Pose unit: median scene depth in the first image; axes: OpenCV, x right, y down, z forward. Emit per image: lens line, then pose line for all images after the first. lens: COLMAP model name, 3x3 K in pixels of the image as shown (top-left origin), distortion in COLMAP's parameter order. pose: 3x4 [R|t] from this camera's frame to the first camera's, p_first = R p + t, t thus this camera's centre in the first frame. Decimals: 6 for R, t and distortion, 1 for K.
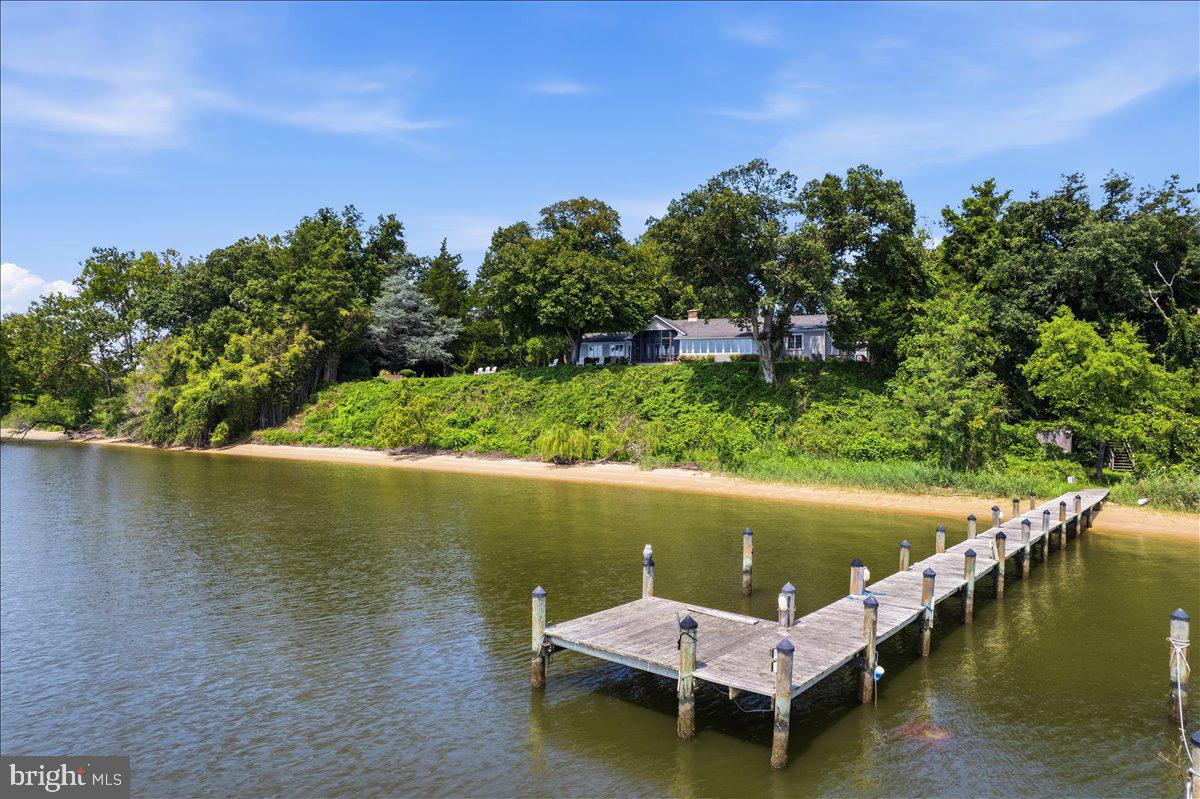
lens RADIAL K [[549.7, 0, 593.2], [0, 549.7, 398.4], [0, 0, 1]] dist [-0.015721, 0.002817]
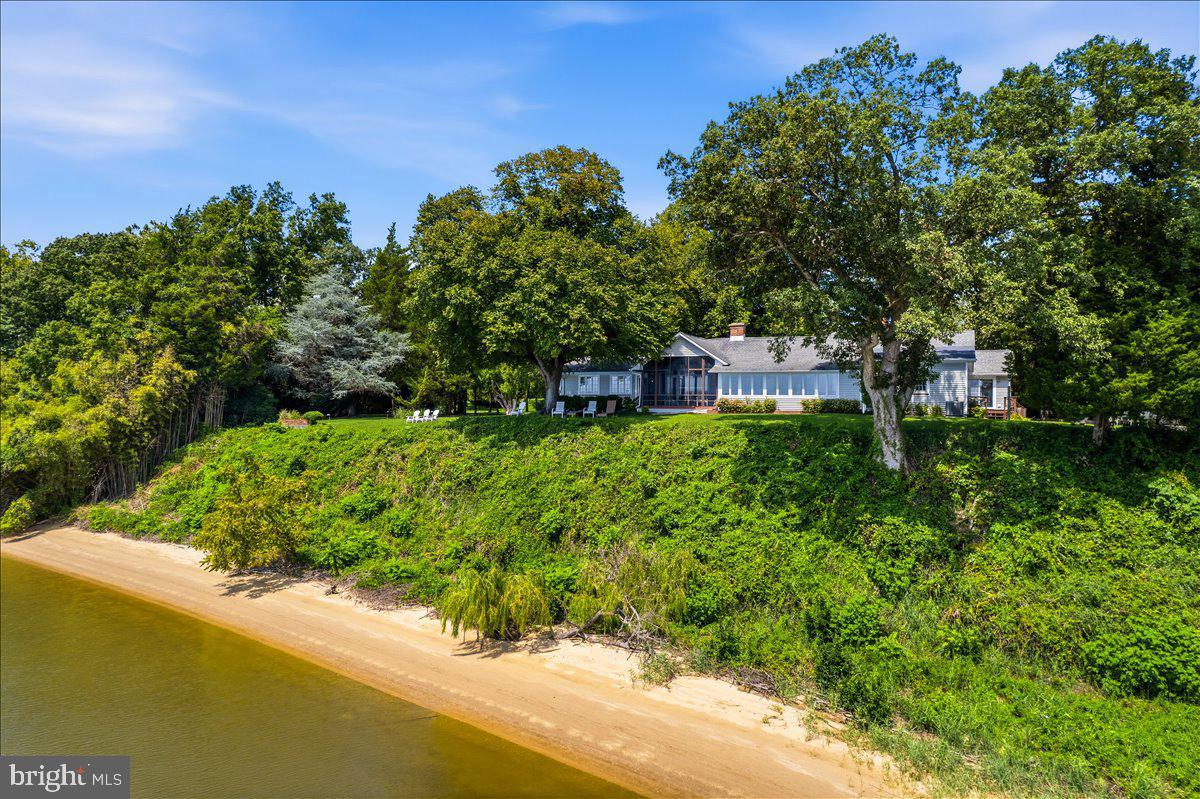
lens RADIAL K [[549.7, 0, 608.0], [0, 549.7, 400.4], [0, 0, 1]] dist [-0.015721, 0.002817]
pose [[0.999807, -0.002069, -0.019549, 0.045881], [0.002144, 0.999991, 0.003786, -0.079981], [0.019541, -0.003827, 0.999802, 0.382804]]
